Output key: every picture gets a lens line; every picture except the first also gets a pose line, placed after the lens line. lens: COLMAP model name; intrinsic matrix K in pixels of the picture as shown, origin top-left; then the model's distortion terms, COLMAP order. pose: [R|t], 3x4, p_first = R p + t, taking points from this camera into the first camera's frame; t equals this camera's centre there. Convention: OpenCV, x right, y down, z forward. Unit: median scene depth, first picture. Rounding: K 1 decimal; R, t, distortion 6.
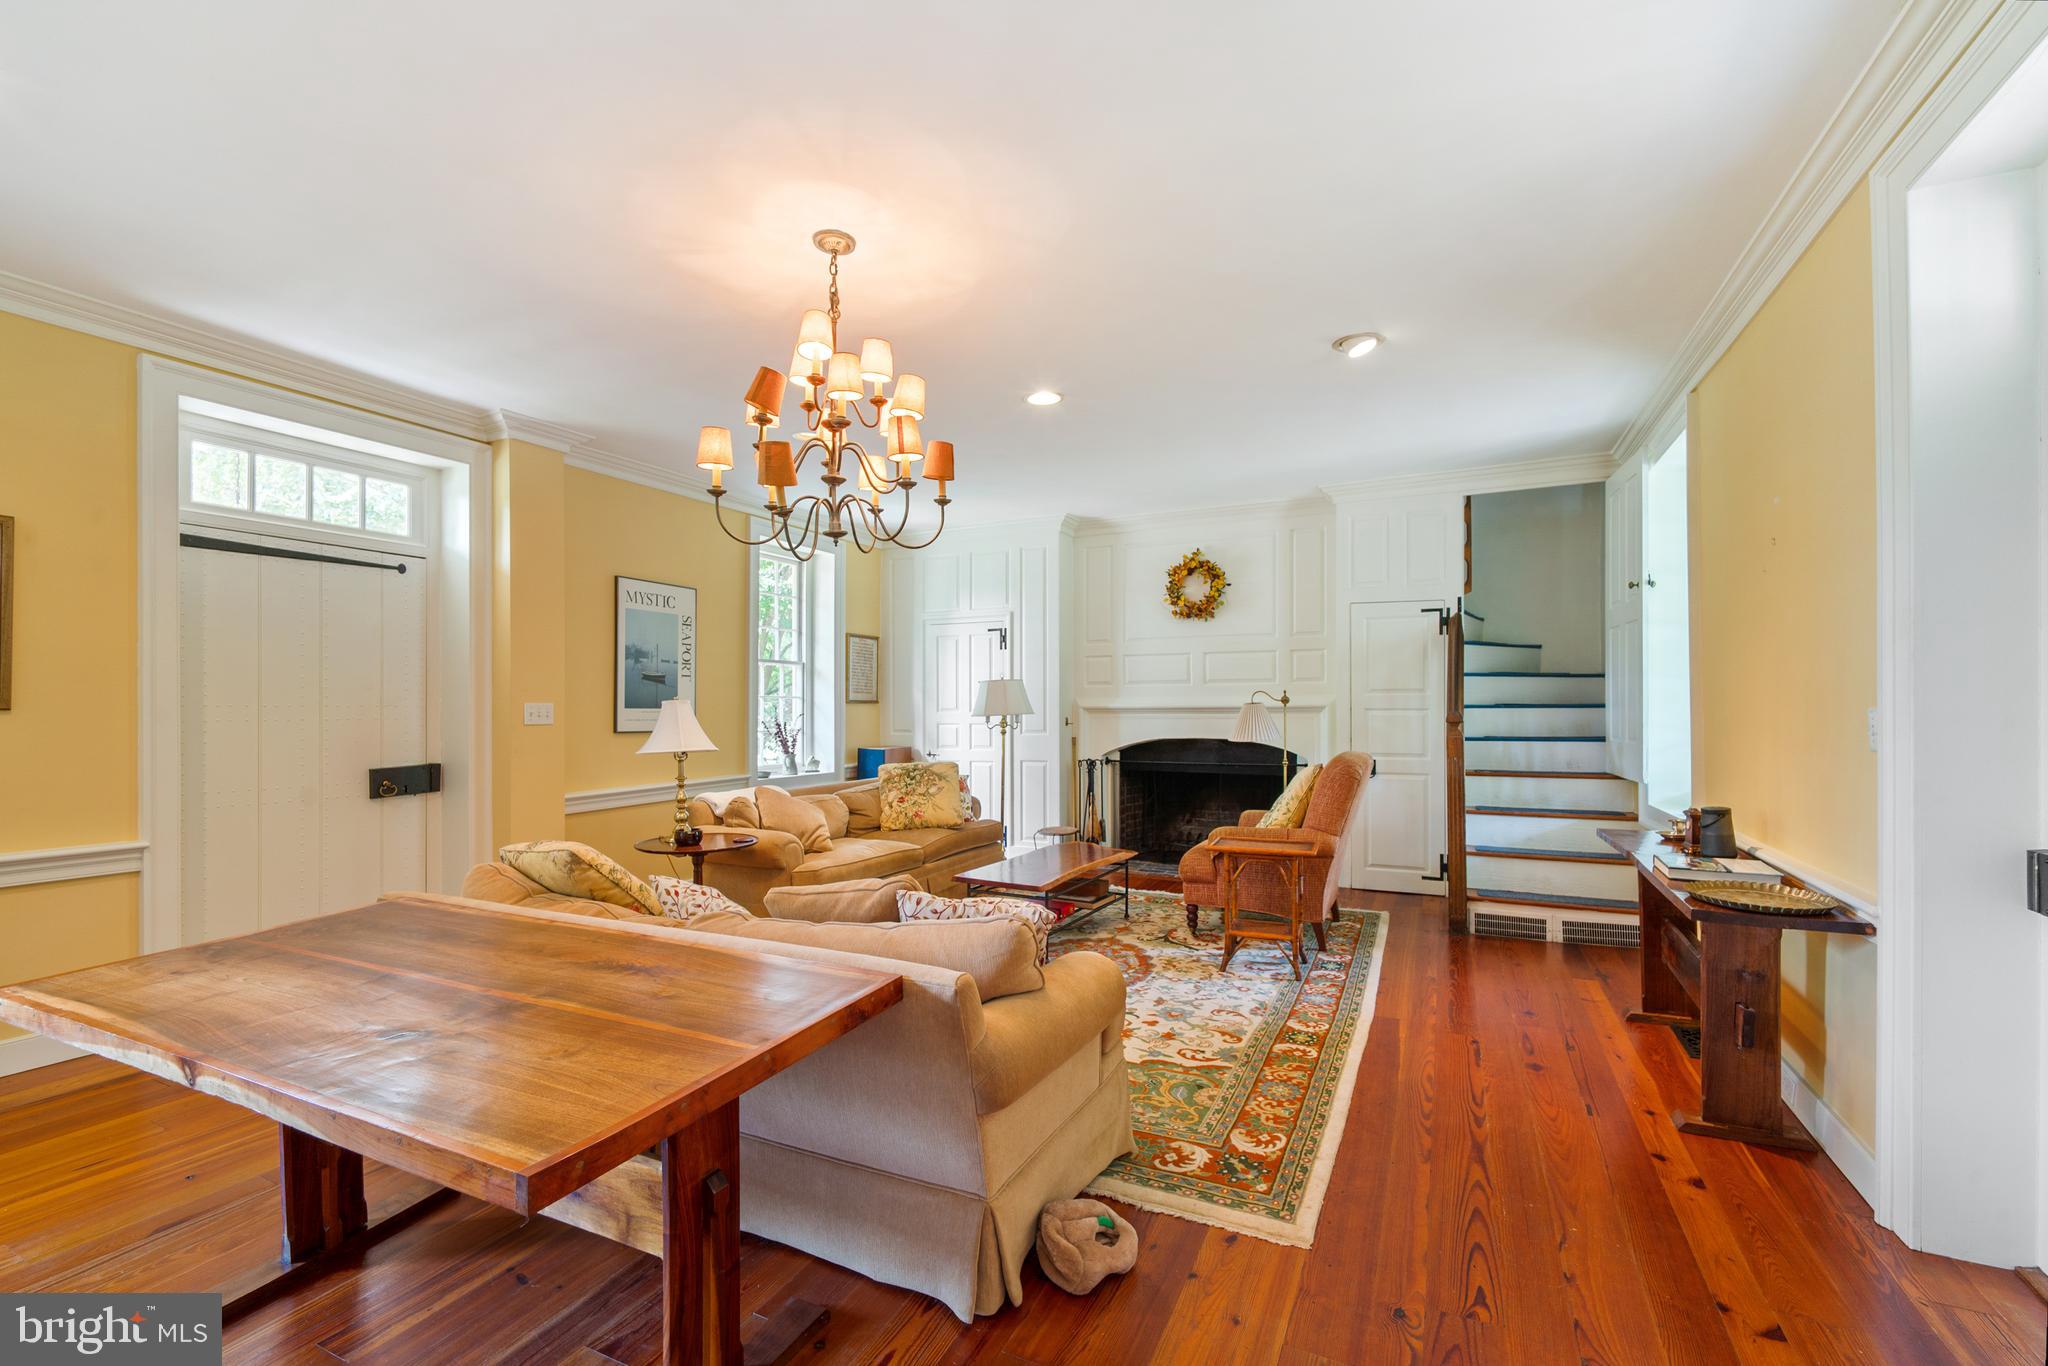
lens RADIAL K [[893.6, 0, 1025.7], [0, 893.6, 697.2], [0, 0, 1]] dist [0.004702, -0.001402]
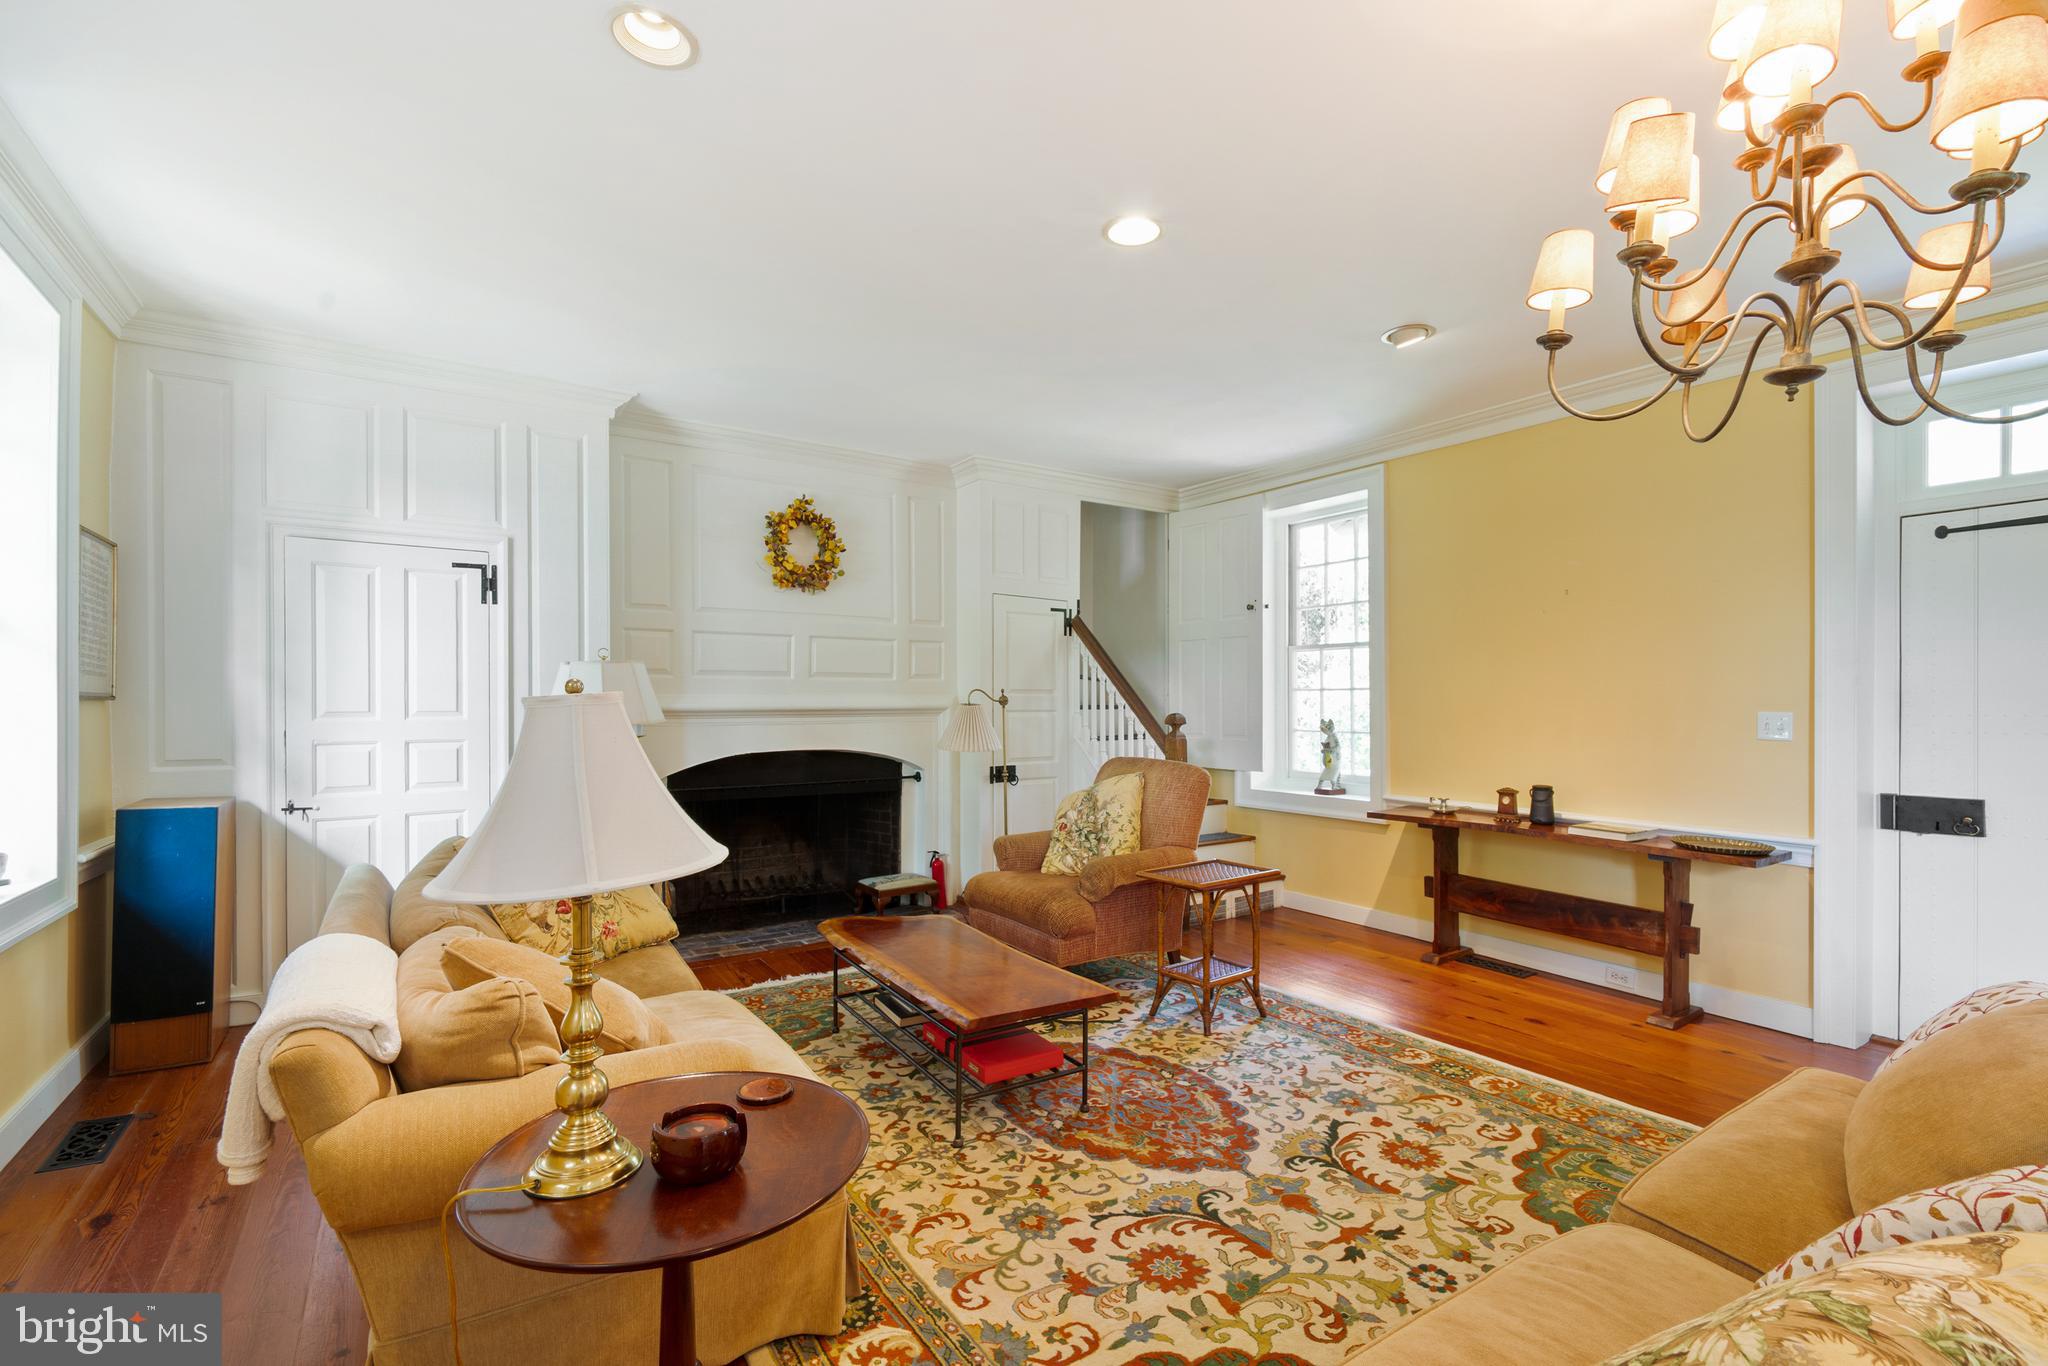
lens RADIAL K [[893.6, 0, 1053.1], [0, 893.6, 706.3], [0, 0, 1]] dist [0.004702, -0.001402]
pose [[0.498606, 0.001127, 0.866828, -0.519520], [-0.011518, 0.999919, 0.005325, 0.003977], [-0.866752, -0.012639, 0.498579, 0.671026]]
